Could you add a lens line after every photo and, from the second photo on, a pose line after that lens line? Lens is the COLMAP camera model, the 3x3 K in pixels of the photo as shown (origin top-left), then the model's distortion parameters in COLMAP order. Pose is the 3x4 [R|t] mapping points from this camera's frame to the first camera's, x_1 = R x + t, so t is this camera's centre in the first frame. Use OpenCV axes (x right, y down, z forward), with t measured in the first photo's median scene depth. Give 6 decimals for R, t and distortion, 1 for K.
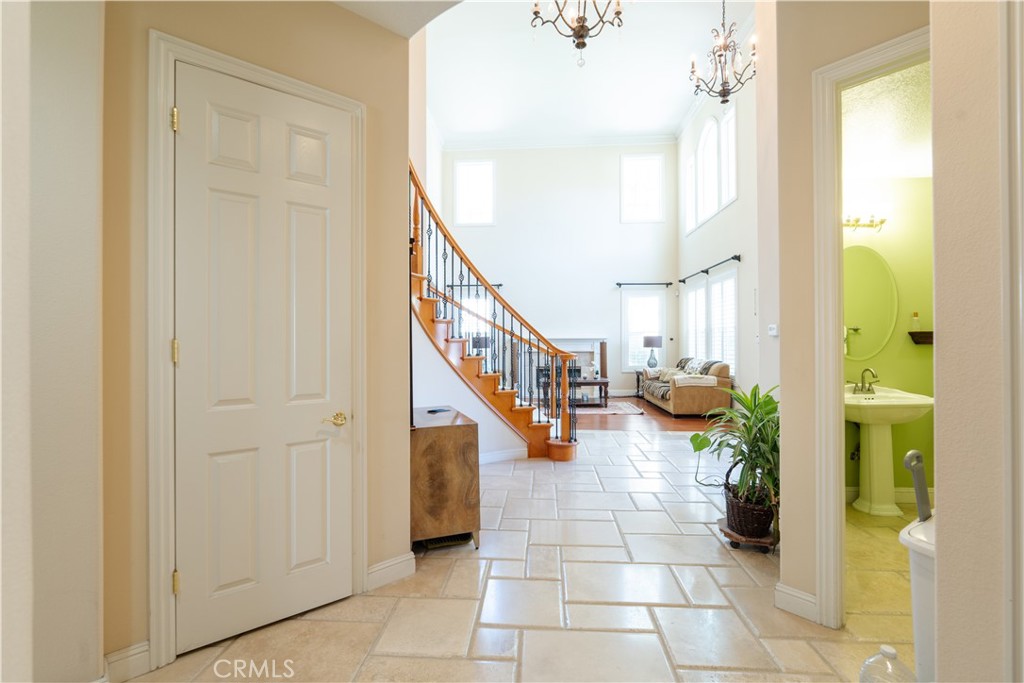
lens RADIAL K [[447.6, 0, 512.0], [0, 447.6, 341.5], [0, 0, 1]] dist [-0.005629, 0.001034]
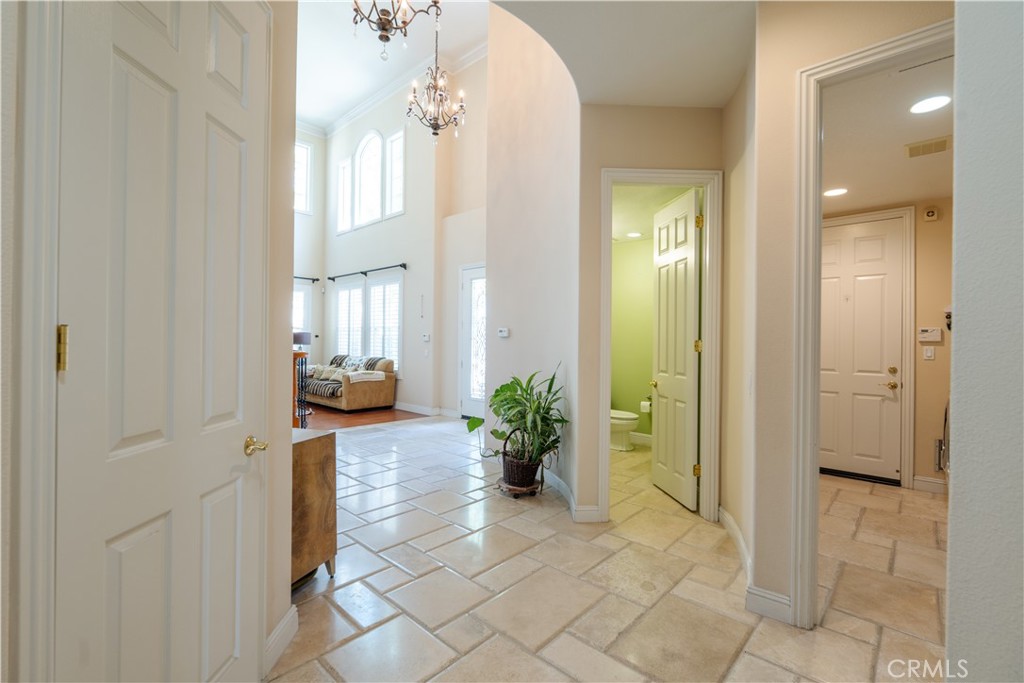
lens RADIAL K [[447.6, 0, 512.0], [0, 447.6, 341.5], [0, 0, 1]] dist [-0.005629, 0.001034]
pose [[0.623564, 0.010923, 0.781696, -0.204604], [-0.015769, 0.999875, -0.001393, 0.001458], [-0.781613, -0.011458, 0.623658, 0.074078]]
